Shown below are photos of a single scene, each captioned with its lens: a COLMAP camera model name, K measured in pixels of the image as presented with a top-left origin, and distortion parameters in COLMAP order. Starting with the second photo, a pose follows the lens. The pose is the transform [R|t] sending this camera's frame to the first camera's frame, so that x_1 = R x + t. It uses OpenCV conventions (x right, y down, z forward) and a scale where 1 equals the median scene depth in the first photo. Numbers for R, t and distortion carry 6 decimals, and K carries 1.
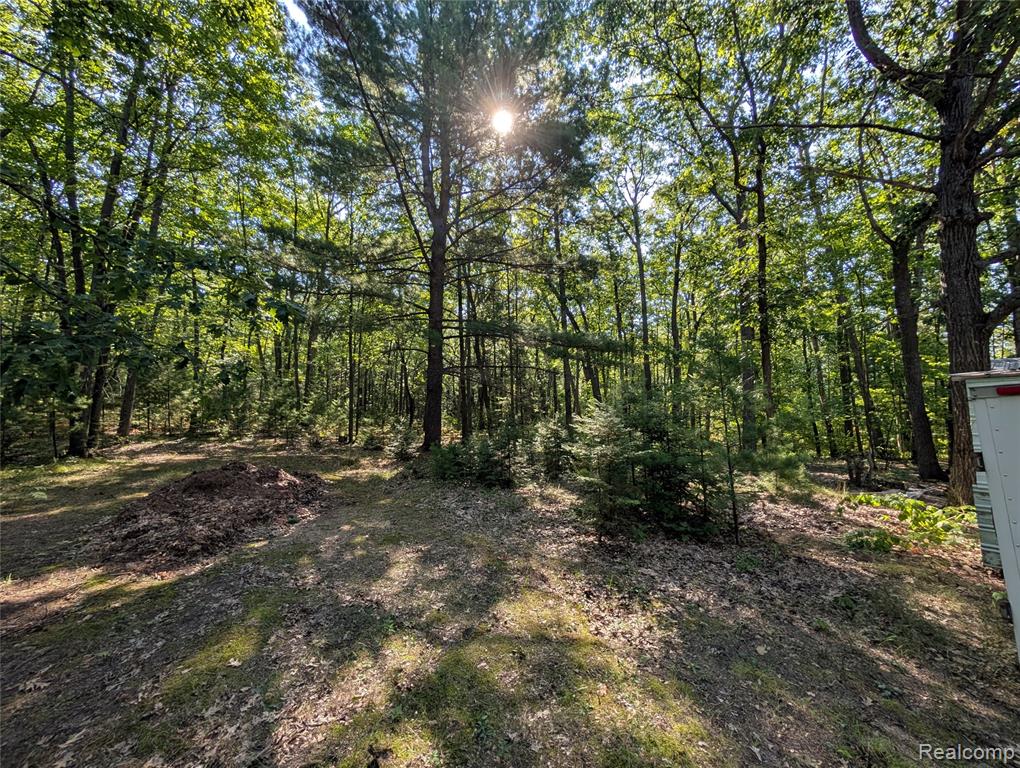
lens RADIAL K [[391.4, 0, 510.0], [0, 391.4, 384.0], [0, 0, 1]] dist [0.000990, 0.000291]
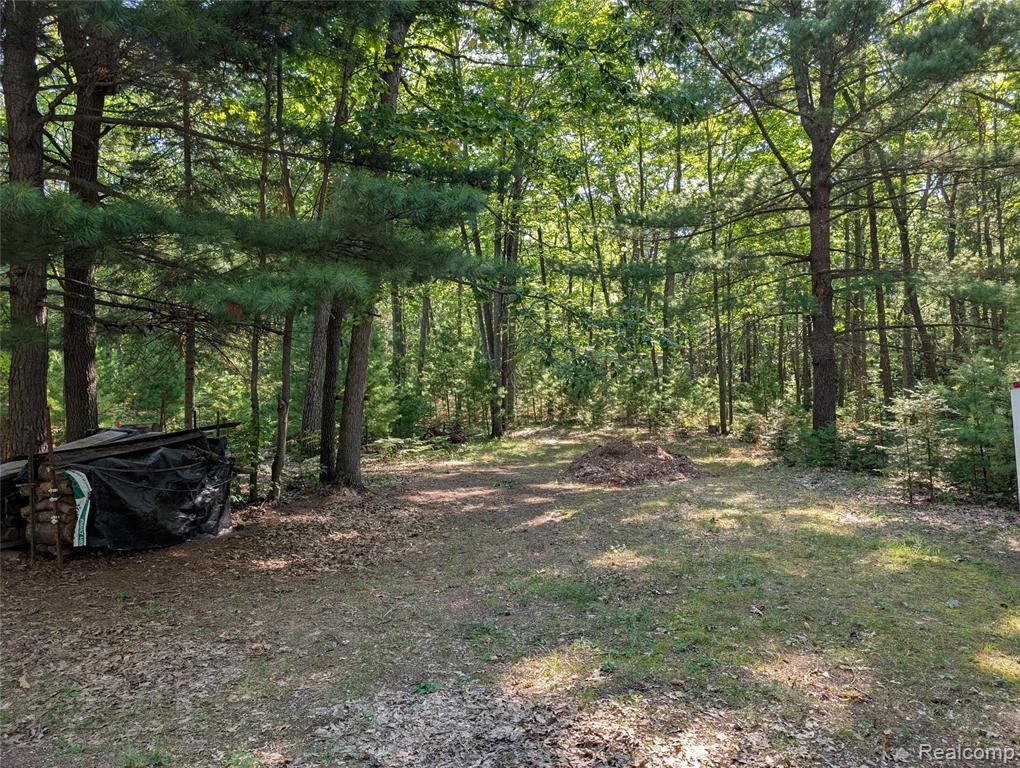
lens RADIAL K [[742.4, 0, 508.3], [0, 742.4, 378.8], [0, 0, 1]] dist [0.042021, -0.000481]
pose [[0.777815, -0.035082, -0.627513, 0.206746], [0.071477, 0.996901, 0.032863, -0.039841], [0.624416, -0.070414, 0.777912, -0.438097]]
